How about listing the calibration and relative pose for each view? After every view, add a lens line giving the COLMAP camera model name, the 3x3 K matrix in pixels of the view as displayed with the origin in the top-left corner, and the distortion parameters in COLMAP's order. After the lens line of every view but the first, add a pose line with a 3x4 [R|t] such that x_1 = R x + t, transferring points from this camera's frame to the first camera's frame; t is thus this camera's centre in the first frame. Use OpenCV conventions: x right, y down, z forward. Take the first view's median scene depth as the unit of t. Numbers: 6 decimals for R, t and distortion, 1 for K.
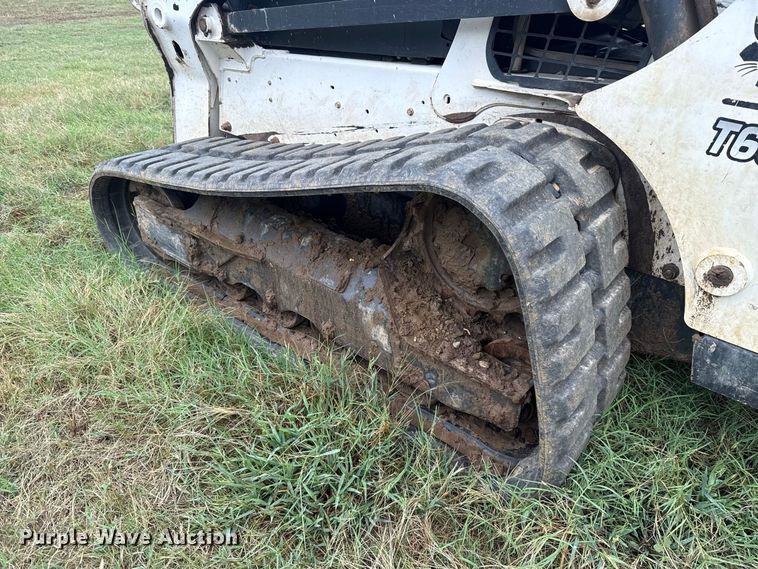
lens RADIAL K [[535.7, 0, 379.0], [0, 535.7, 284.5], [0, 0, 1]] dist [0.087559, -0.135024]
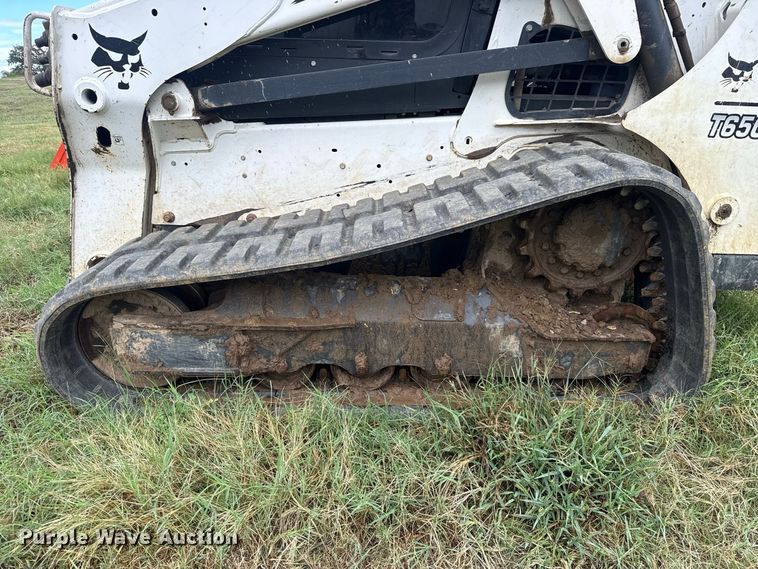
lens RADIAL K [[528.3, 0, 375.1], [0, 528.3, 286.4], [0, 0, 1]] dist [0.079272, -0.107865]
pose [[0.777673, -0.256774, 0.573840, -0.730885], [0.336778, 0.940919, -0.035375, -0.065065], [-0.530854, 0.220766, 0.818203, 0.210765]]
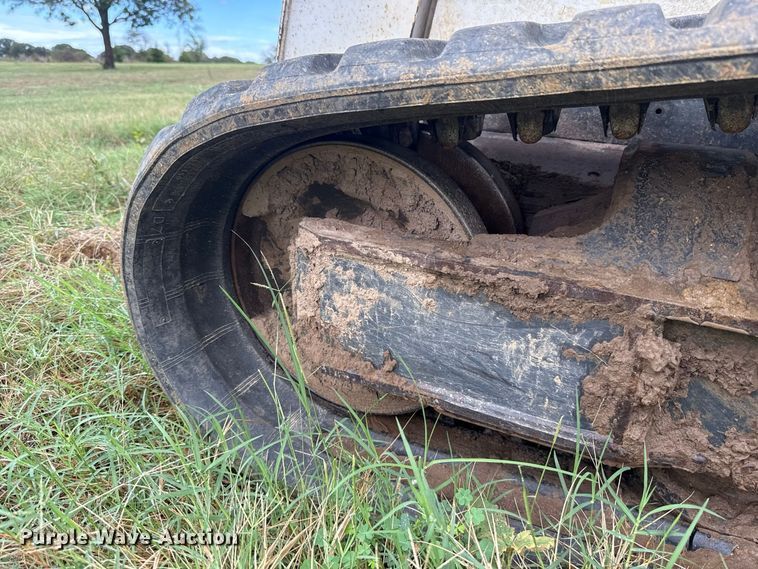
lens RADIAL K [[528.3, 0, 375.1], [0, 528.3, 286.4], [0, 0, 1]] dist [0.079272, -0.107865]
pose [[0.974451, -0.095984, 0.203060, -0.590415], [0.122687, 0.984760, -0.123271, -0.107303], [-0.188133, 0.145034, 0.971376, 0.892898]]
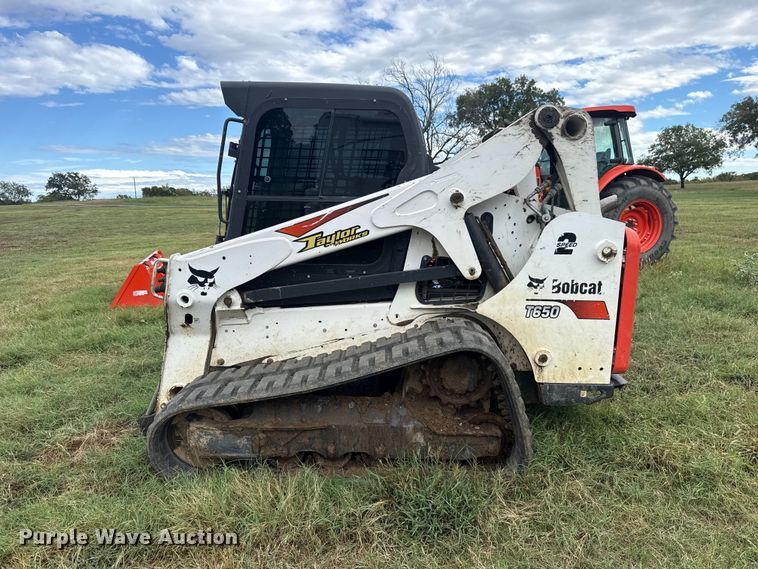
lens RADIAL K [[535.7, 0, 379.0], [0, 535.7, 284.5], [0, 0, 1]] dist [0.087559, -0.135024]
pose [[0.787646, -0.143837, 0.599103, -1.049926], [0.342332, 0.910629, -0.231438, -0.004956], [-0.512271, 0.387383, 0.766493, -0.526308]]
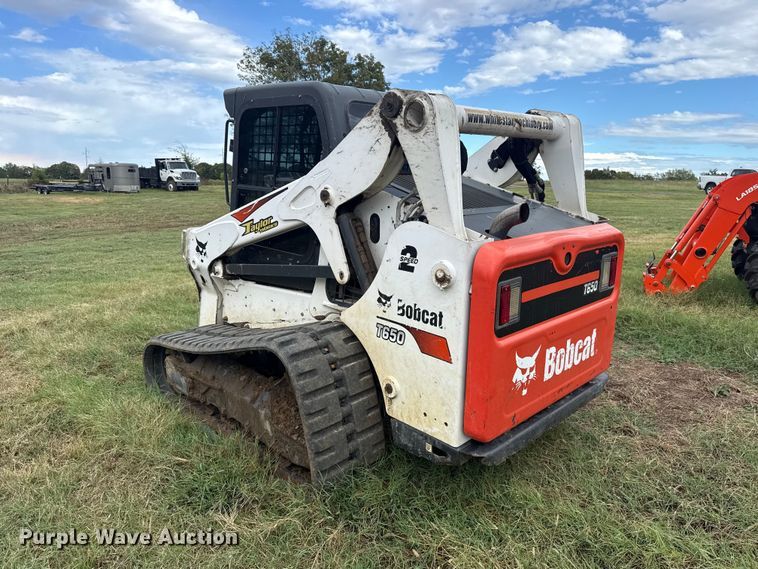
lens RADIAL K [[547.8, 0, 388.2], [0, 547.8, 281.1], [0, 0, 1]] dist [0.003416, -0.007077]
pose [[0.995106, 0.005809, -0.098644, 0.567981], [-0.038112, 0.943596, -0.328899, 0.213074], [0.091169, 0.331049, 0.939199, -0.895875]]
